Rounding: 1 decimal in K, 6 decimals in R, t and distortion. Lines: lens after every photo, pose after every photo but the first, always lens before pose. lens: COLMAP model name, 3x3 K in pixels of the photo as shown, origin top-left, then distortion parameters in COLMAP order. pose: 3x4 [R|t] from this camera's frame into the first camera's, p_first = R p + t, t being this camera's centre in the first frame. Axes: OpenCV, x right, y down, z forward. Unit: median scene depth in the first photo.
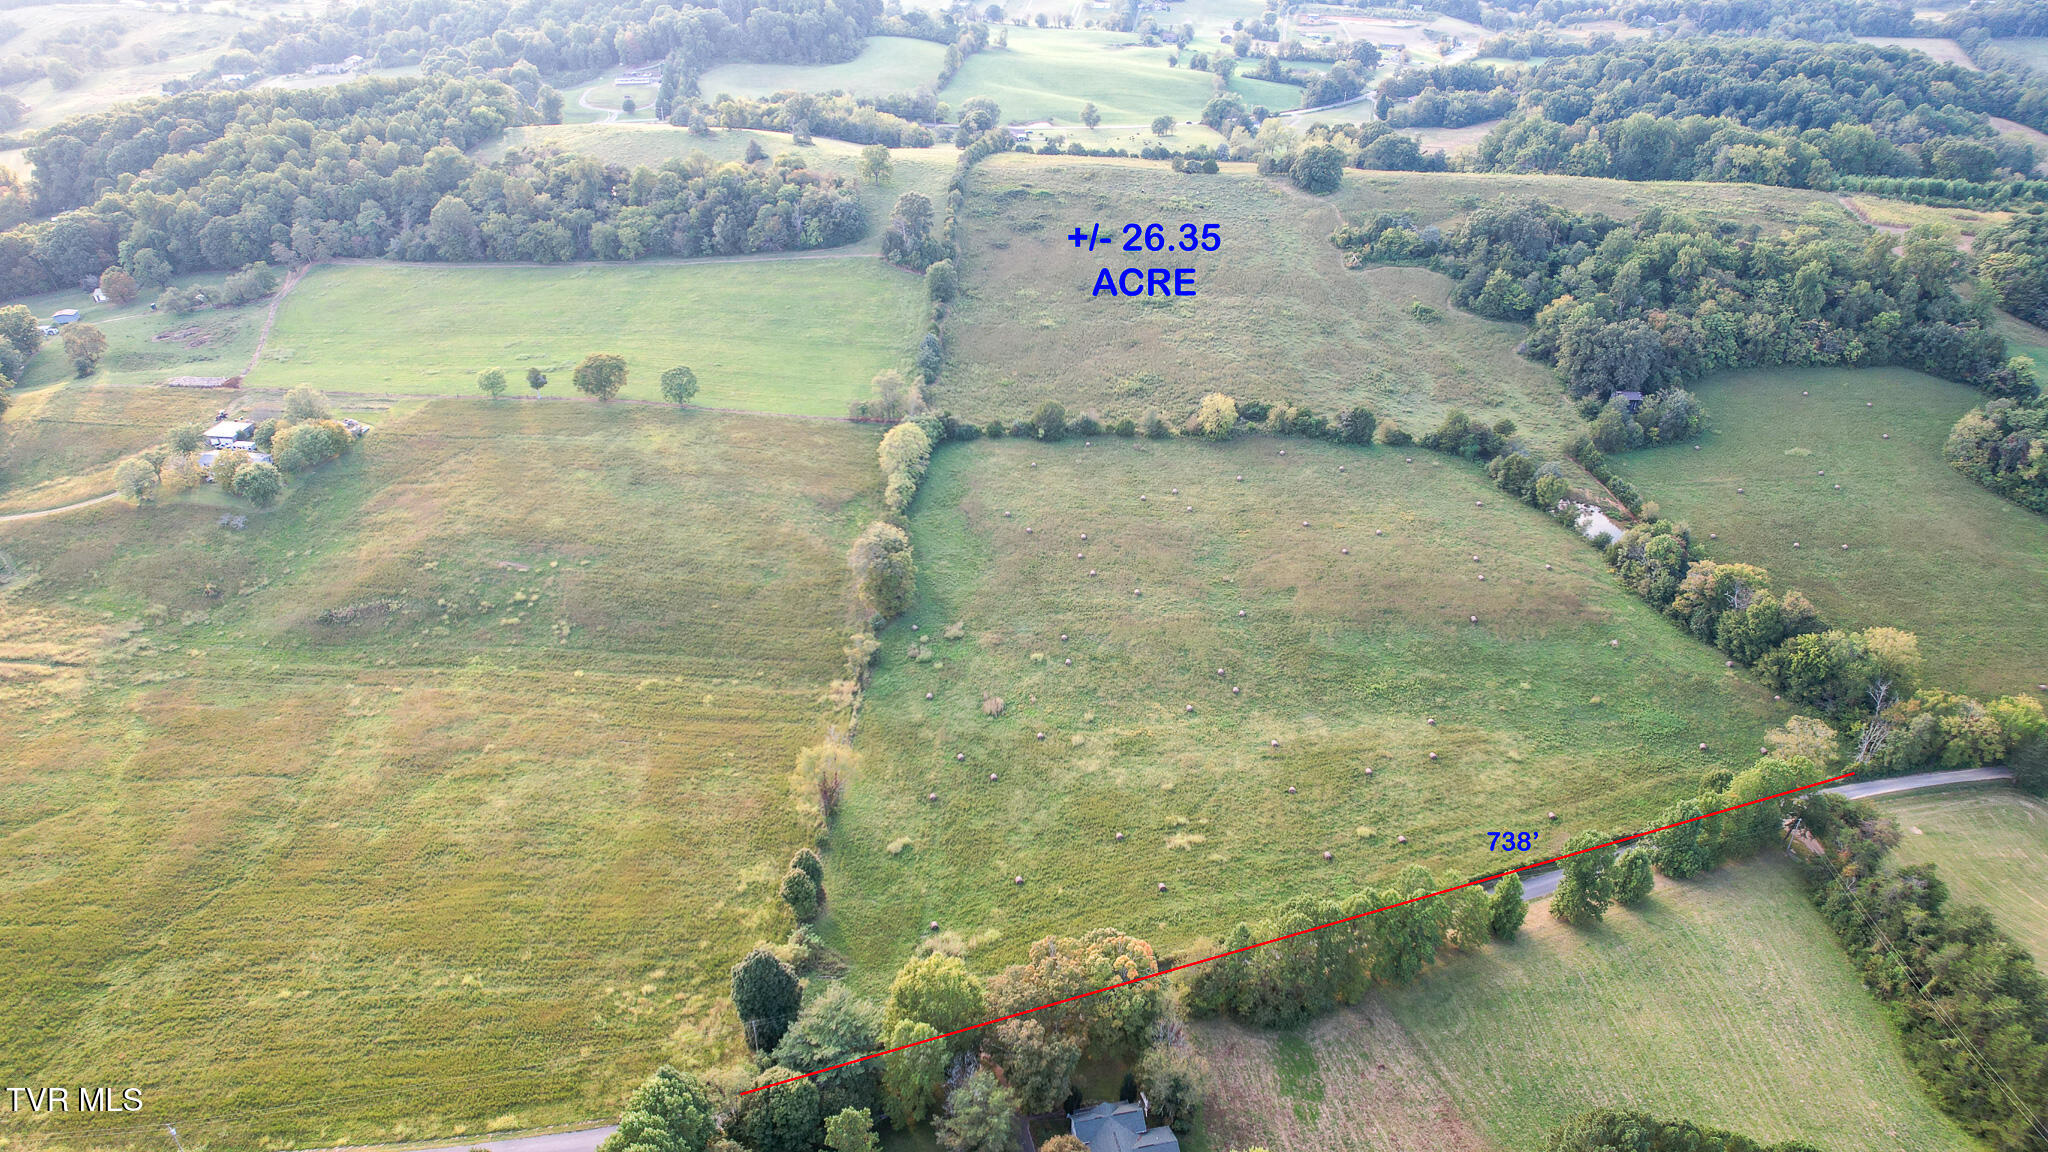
lens RADIAL K [[1314.5, 0, 1024.0], [0, 1314.5, 576.0], [0, 0, 1]] dist [-0.063006, 0.053076]
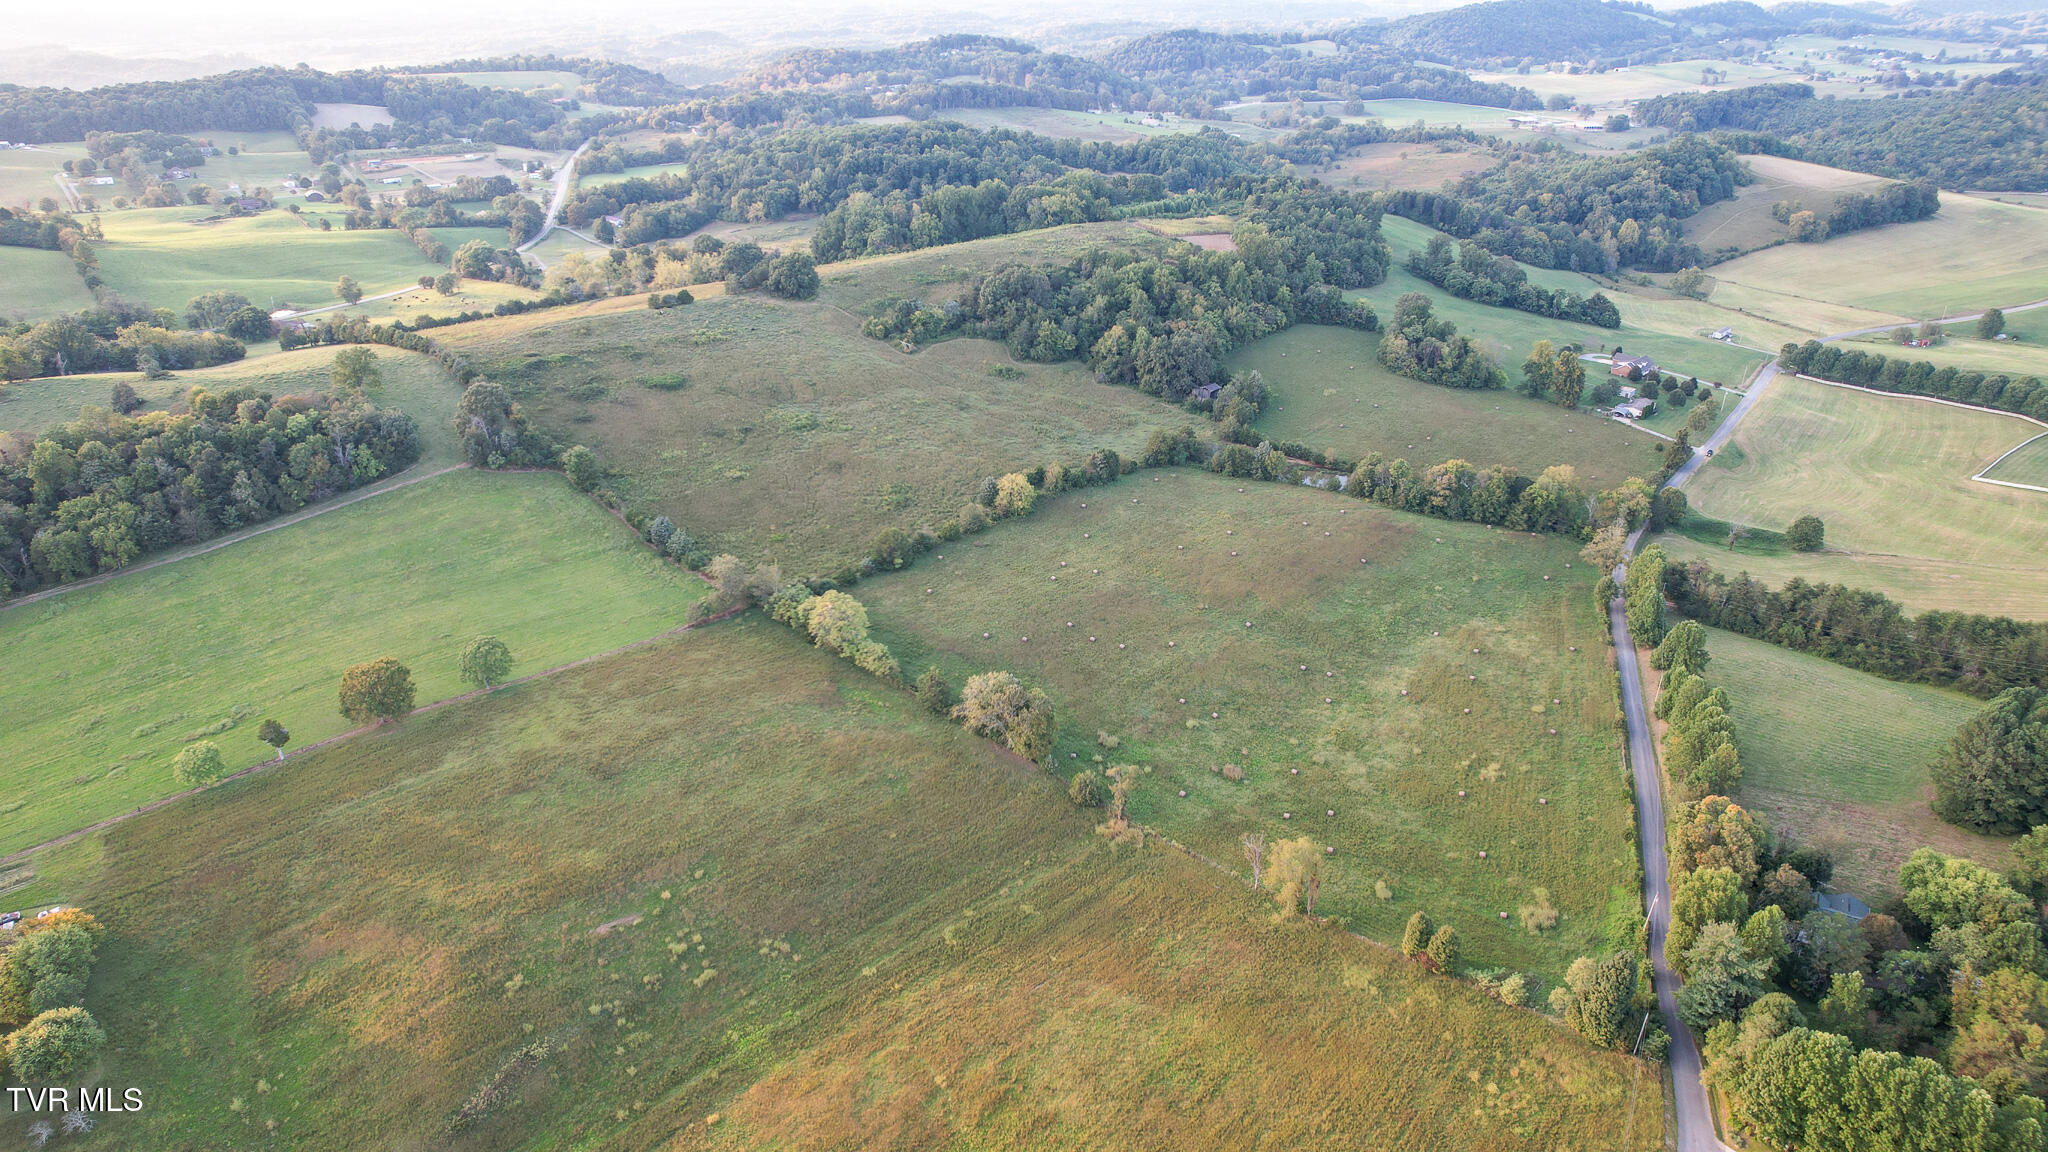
lens RADIAL K [[1314.5, 0, 1024.0], [0, 1314.5, 576.0], [0, 0, 1]] dist [-0.063006, 0.053076]
pose [[0.669548, -0.326139, 0.667337, -0.467435], [0.380849, 0.922094, 0.068532, -0.107172], [-0.637699, 0.208270, 0.741596, 0.186949]]
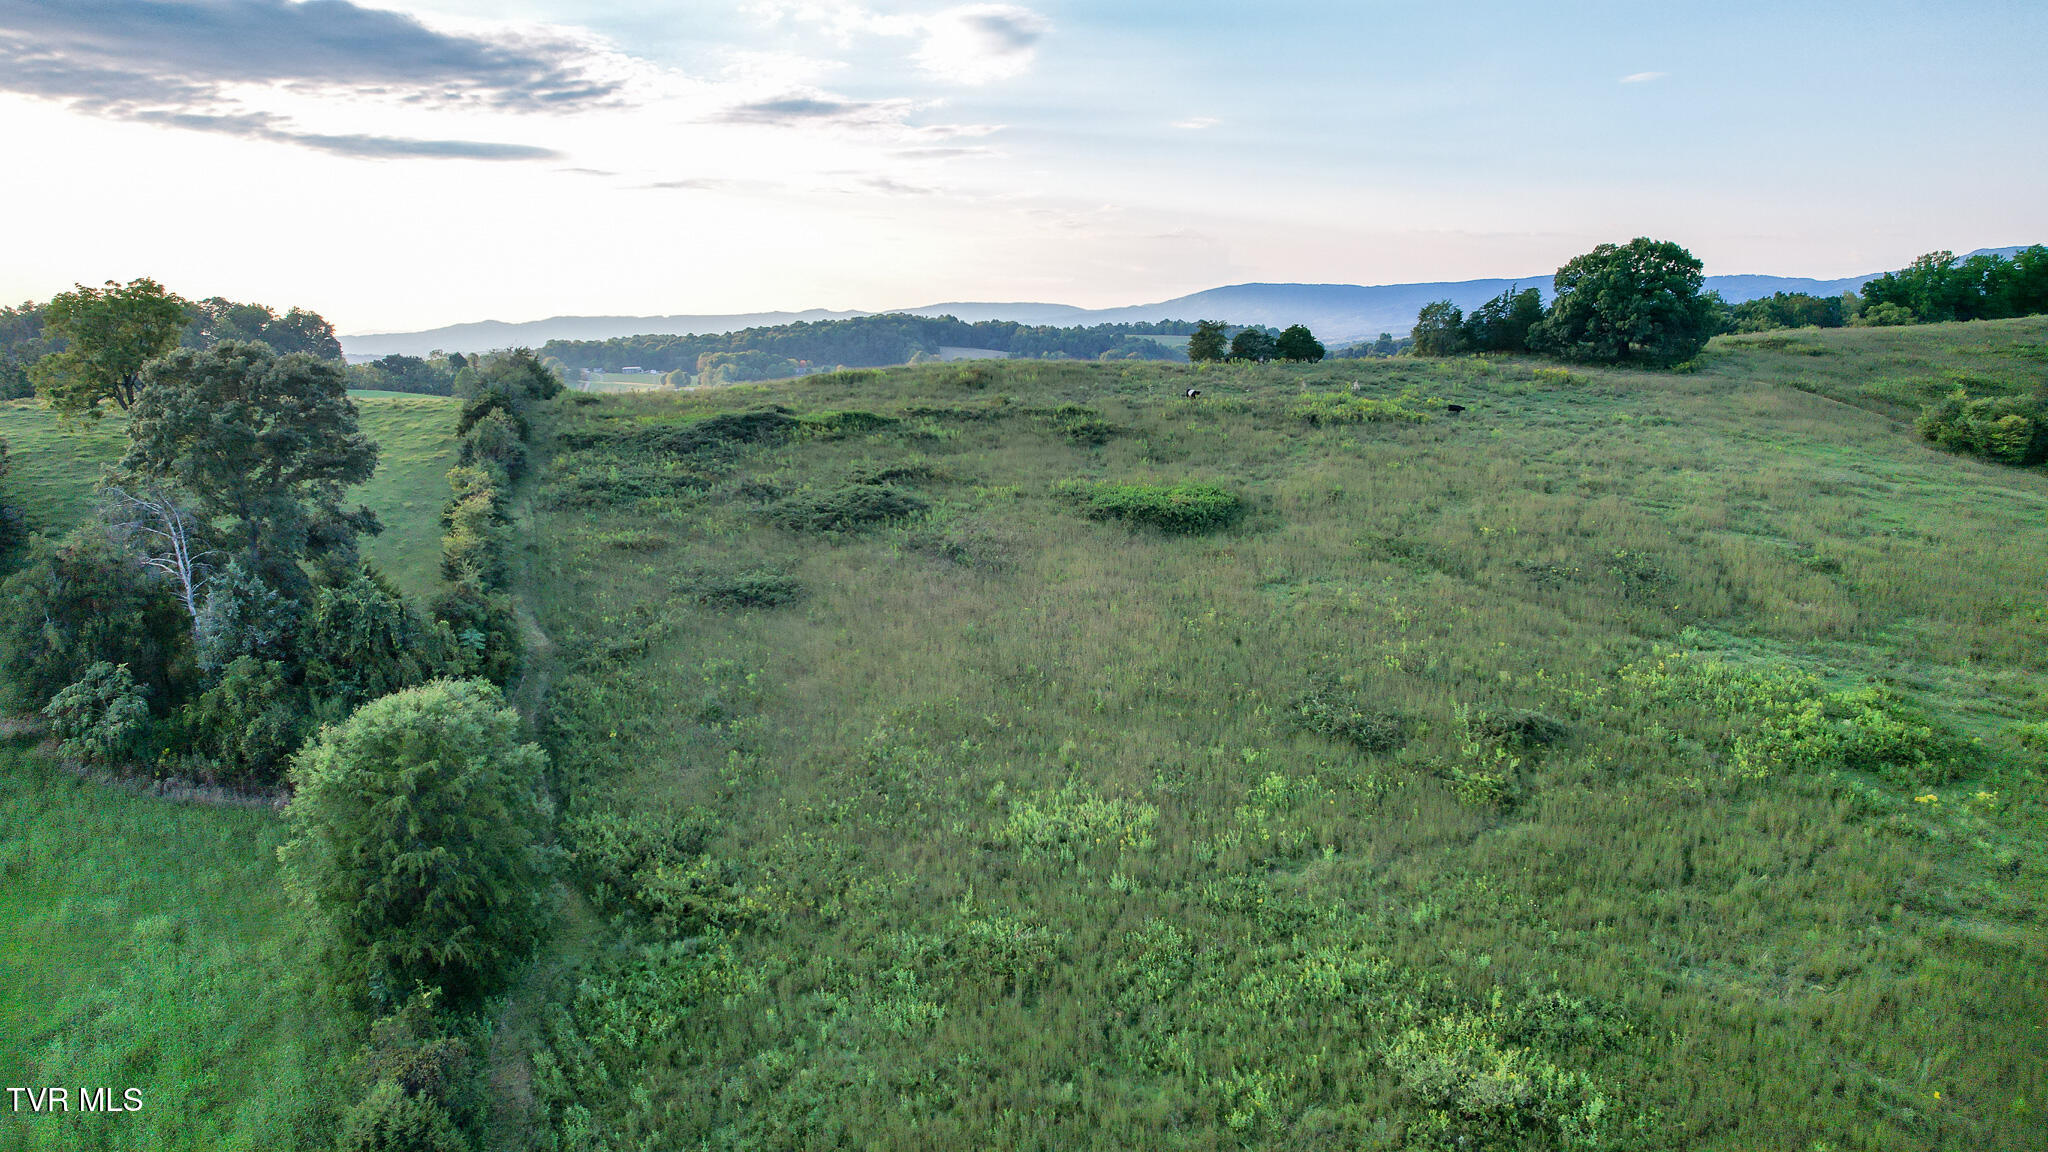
lens RADIAL K [[1314.5, 0, 1024.0], [0, 1314.5, 576.0], [0, 0, 1]] dist [-0.063006, 0.053076]
pose [[0.935741, -0.095564, 0.339495, -0.049316], [0.206370, 0.928960, -0.307320, -0.197033], [-0.286009, 0.357633, 0.888987, 0.858915]]
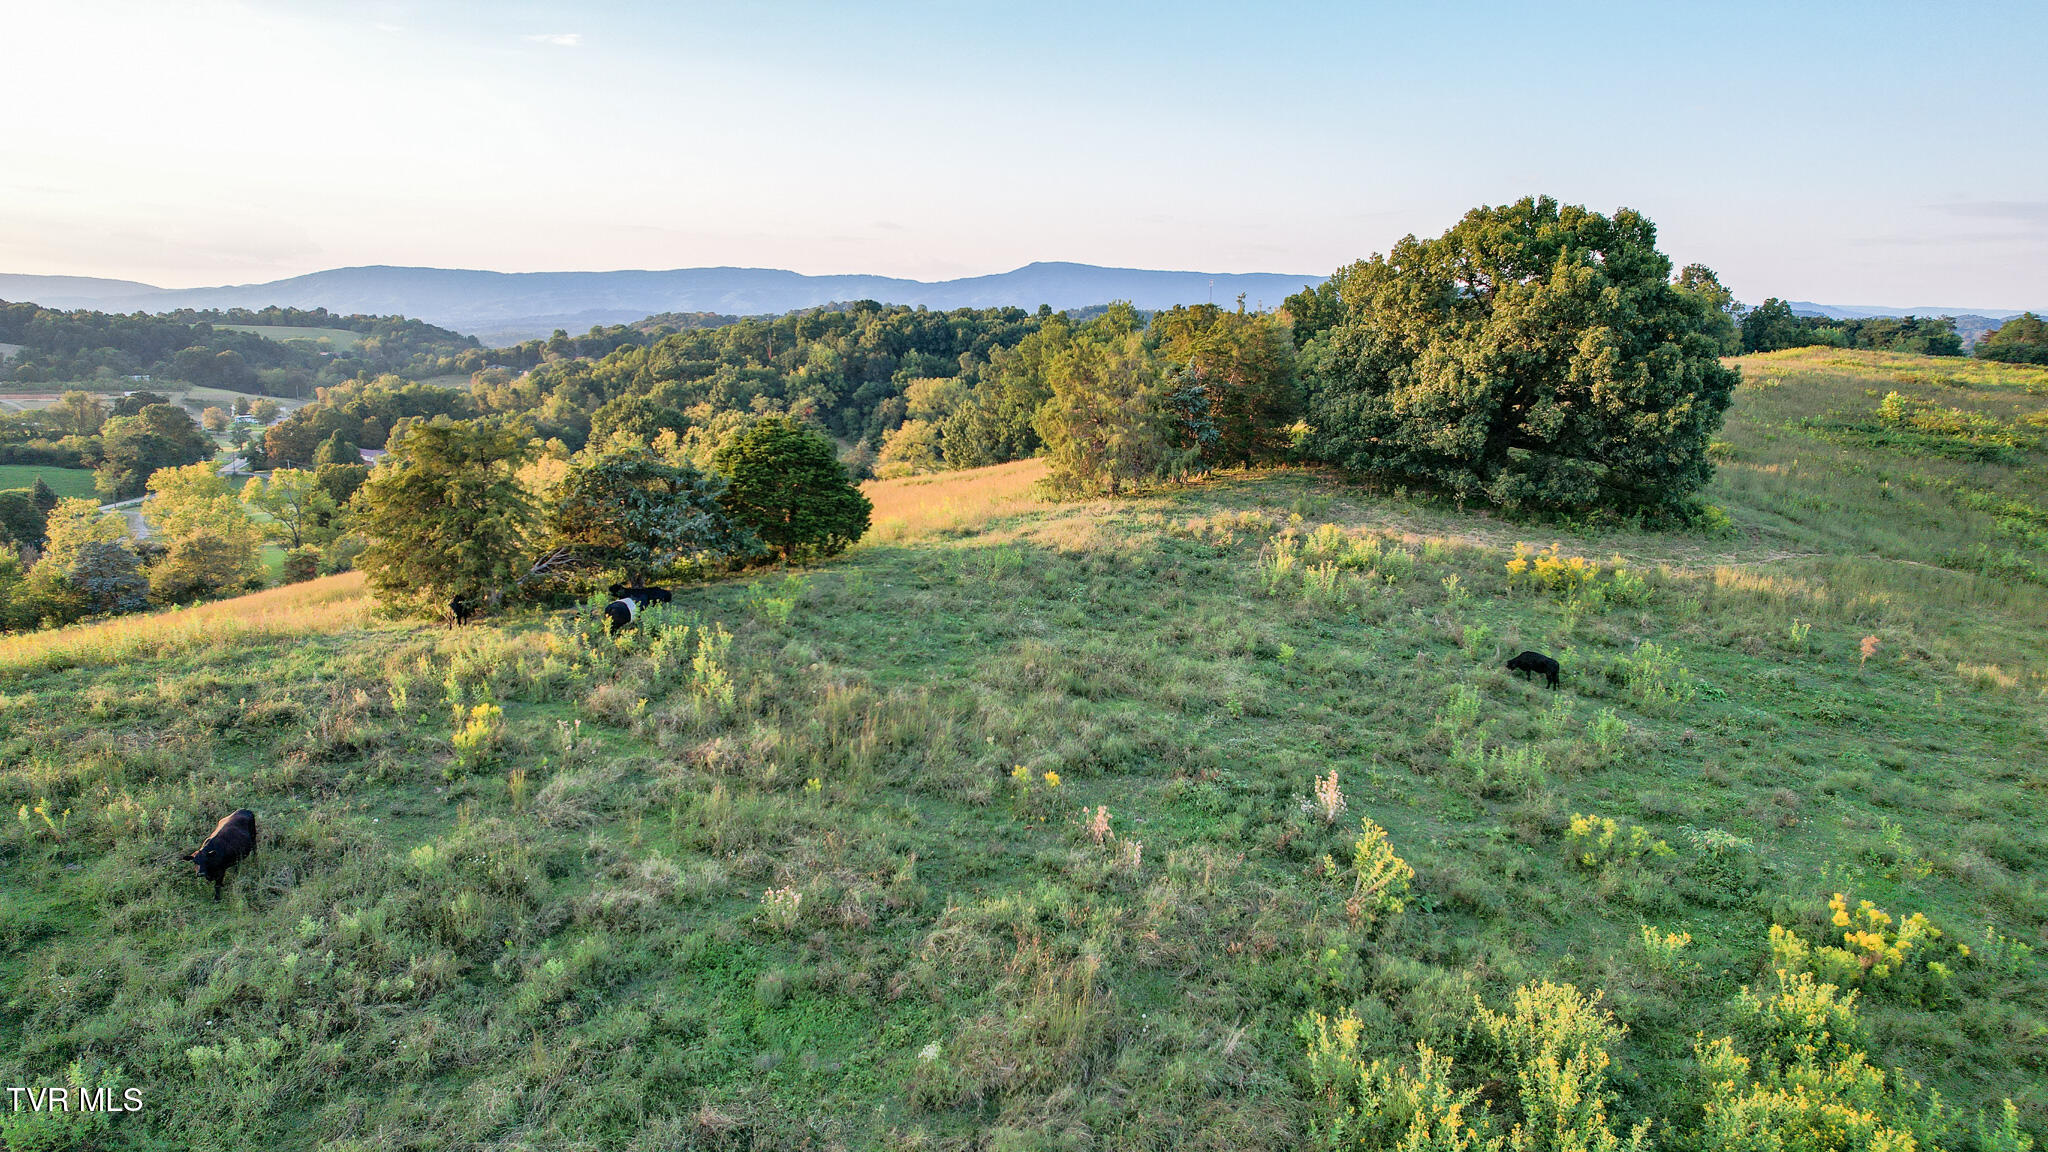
lens RADIAL K [[1314.5, 0, 1024.0], [0, 1314.5, 576.0], [0, 0, 1]] dist [-0.063006, 0.053076]
pose [[0.555931, -0.164187, 0.814852, 0.082466], [0.417172, 0.903010, -0.102665, -0.331746], [-0.718964, 0.397008, 0.570505, 1.074426]]
